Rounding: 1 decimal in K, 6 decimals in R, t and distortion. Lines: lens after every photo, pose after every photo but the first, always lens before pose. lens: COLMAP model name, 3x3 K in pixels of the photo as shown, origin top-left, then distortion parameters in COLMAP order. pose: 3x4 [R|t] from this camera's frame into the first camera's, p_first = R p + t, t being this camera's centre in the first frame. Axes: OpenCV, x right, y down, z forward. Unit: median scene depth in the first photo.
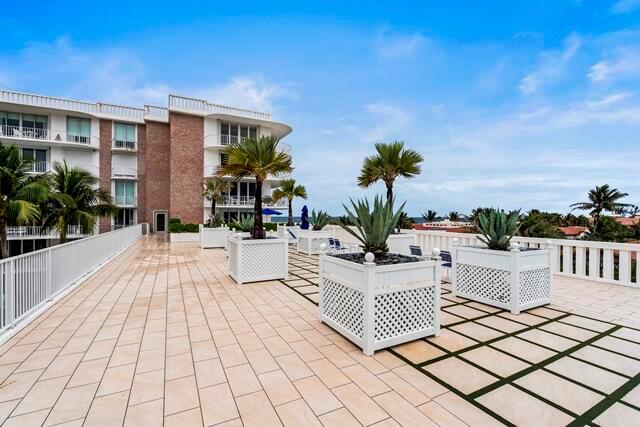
lens RADIAL K [[285.5, 0, 320.7], [0, 285.5, 217.2], [0, 0, 1]] dist [-0.004121, -0.000477]
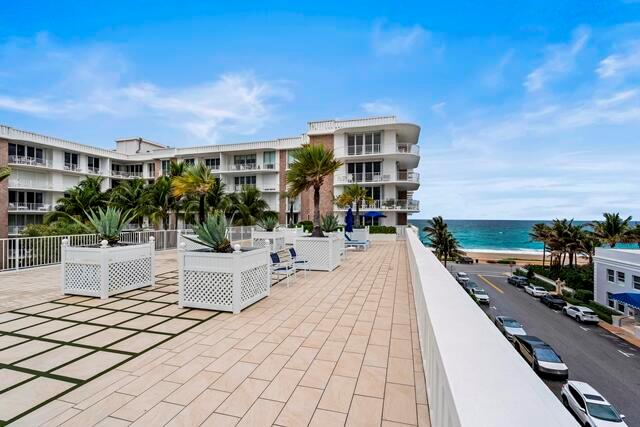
lens RADIAL K [[285.5, 0, 320.7], [0, 285.5, 217.2], [0, 0, 1]] dist [-0.004121, -0.000477]
pose [[0.717453, -0.003186, -0.696599, 0.377321], [-0.003402, 0.999962, -0.008077, 0.001231], [0.696598, 0.008165, 0.717415, 0.122775]]
